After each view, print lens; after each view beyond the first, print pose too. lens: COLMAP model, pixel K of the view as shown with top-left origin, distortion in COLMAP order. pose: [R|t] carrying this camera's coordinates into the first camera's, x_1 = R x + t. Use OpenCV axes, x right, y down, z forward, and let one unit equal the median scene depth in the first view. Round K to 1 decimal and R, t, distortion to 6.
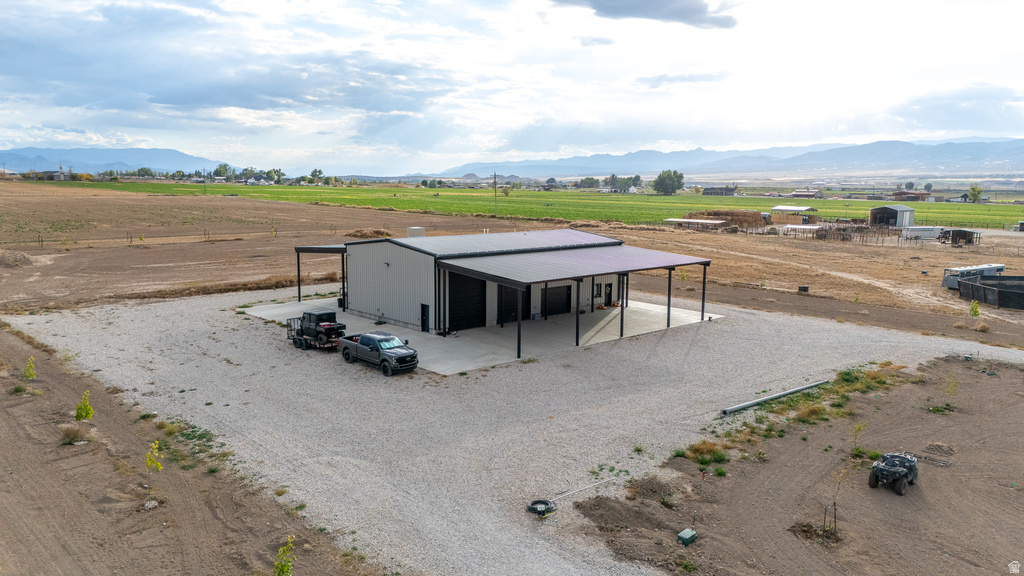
lens RADIAL K [[751.1, 0, 513.3], [0, 751.1, 263.3], [0, 0, 1]] dist [0.060937, -0.051375]
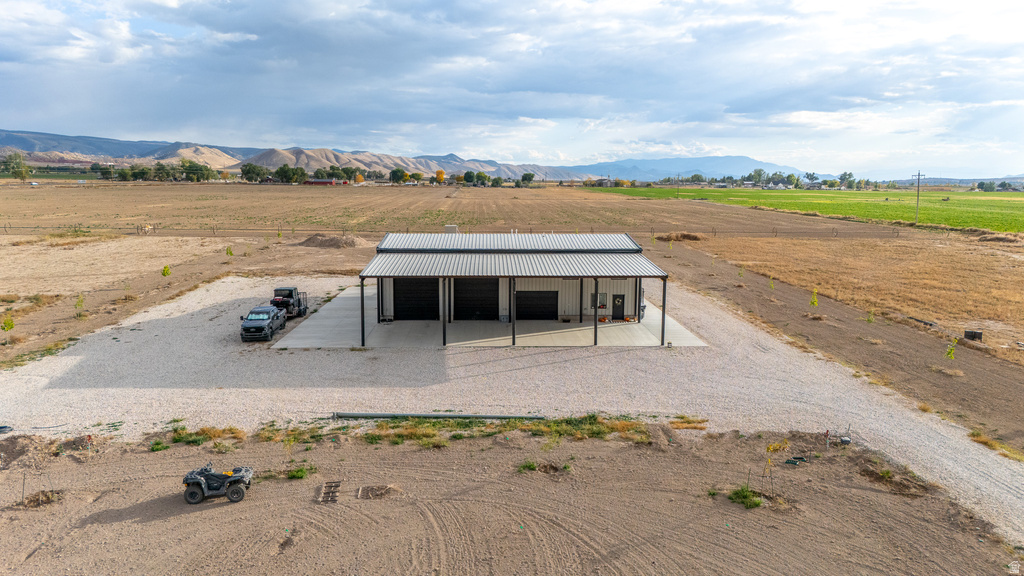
lens RADIAL K [[749.2, 0, 512.0], [0, 749.2, 288.0], [0, 0, 1]] dist [0.058385, -0.054614]
pose [[0.756094, 0.084984, -0.648922, 0.054600], [-0.067975, 0.996368, 0.051285, -0.001635], [0.650923, 0.005334, 0.759125, 0.020925]]
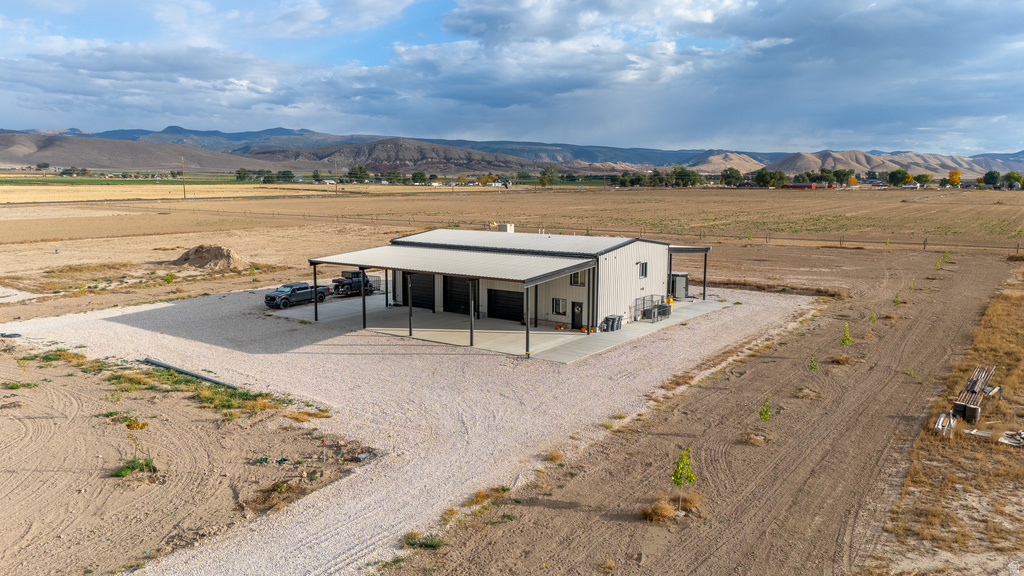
lens RADIAL K [[749.4, 0, 512.0], [0, 749.4, 288.0], [0, 0, 1]] dist [0.067801, -0.053385]
pose [[0.188428, 0.124014, -0.974226, 0.082205], [-0.107338, 0.988653, 0.105090, -0.006140], [0.976204, 0.084770, 0.199601, 0.067967]]
